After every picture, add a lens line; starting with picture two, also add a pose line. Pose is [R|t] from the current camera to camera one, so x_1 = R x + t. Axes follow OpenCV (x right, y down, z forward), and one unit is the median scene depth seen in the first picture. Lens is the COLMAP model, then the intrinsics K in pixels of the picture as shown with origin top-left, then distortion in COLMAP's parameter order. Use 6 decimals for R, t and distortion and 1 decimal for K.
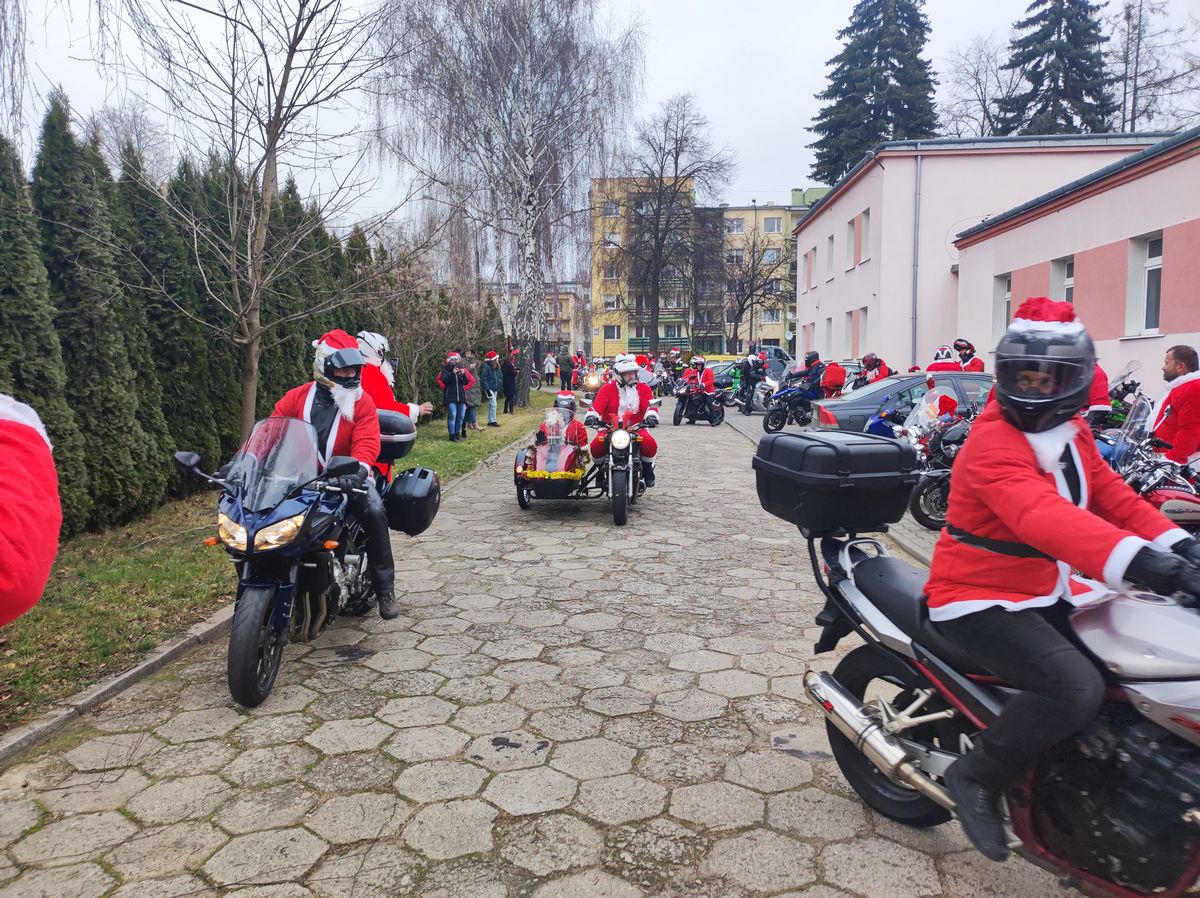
lens RADIAL K [[876.1, 0, 607.3], [0, 876.1, 455.4], [0, 0, 1]] dist [0.034785, -0.027483]
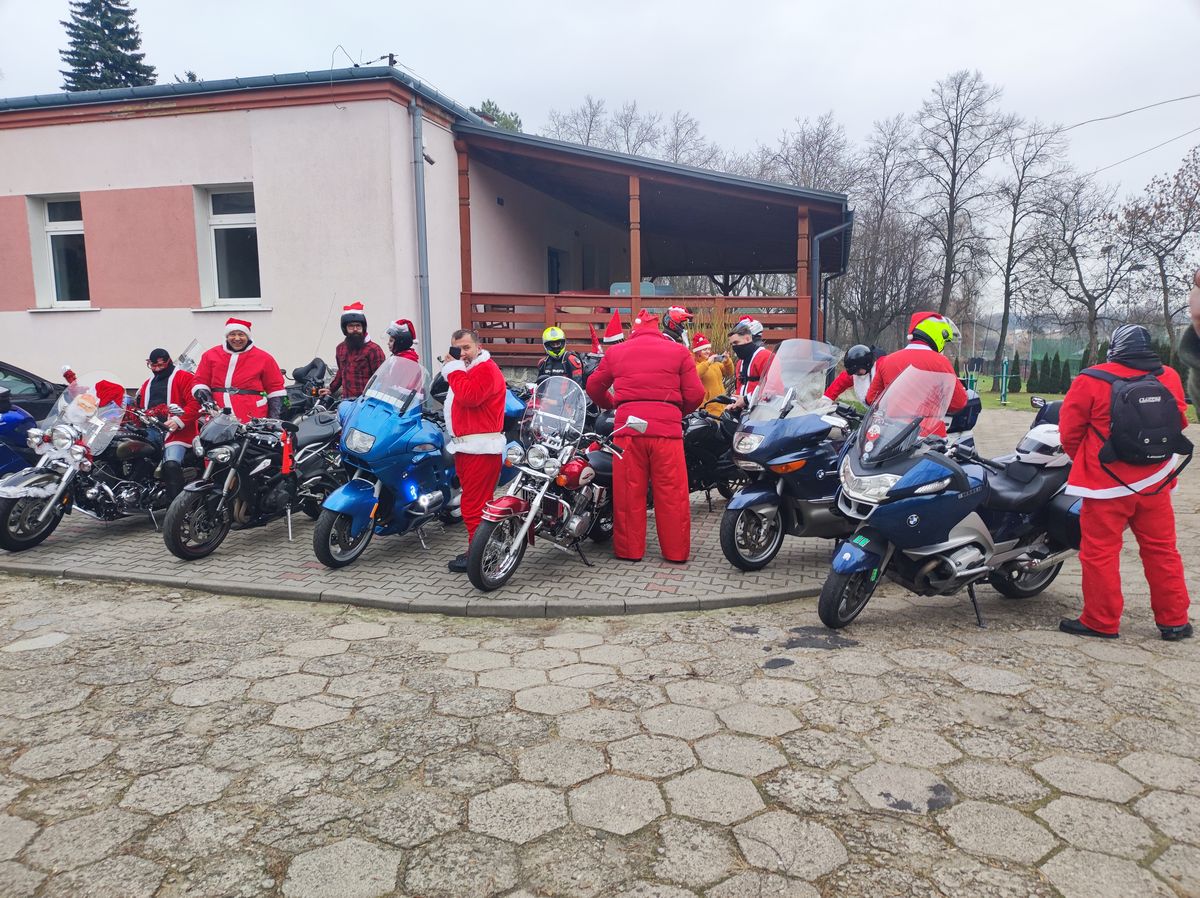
lens RADIAL K [[876.1, 0, 614.9], [0, 876.1, 446.6], [0, 0, 1]] dist [0.034785, -0.027483]
pose [[0.218796, -0.113671, 0.969127, -0.062410], [0.094611, 0.990983, 0.094874, -0.011388], [-0.971173, 0.070932, 0.227578, 0.104368]]
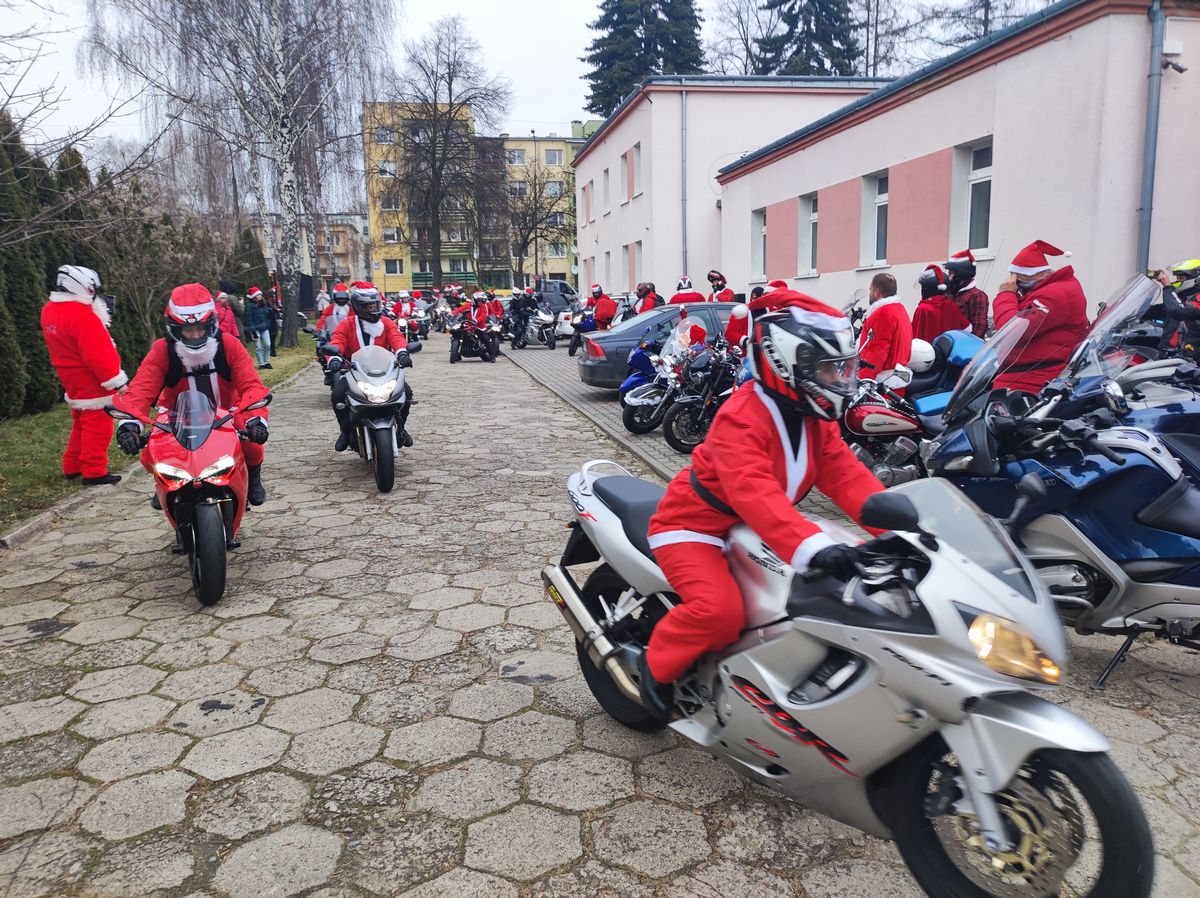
lens RADIAL K [[876.1, 0, 610.2], [0, 876.1, 447.3], [0, 0, 1]] dist [0.034785, -0.027483]
pose [[0.971896, -0.054622, 0.228984, 0.009236], [0.039998, 0.996881, 0.068029, 0.000500], [-0.231986, -0.056958, 0.971050, 0.000354]]
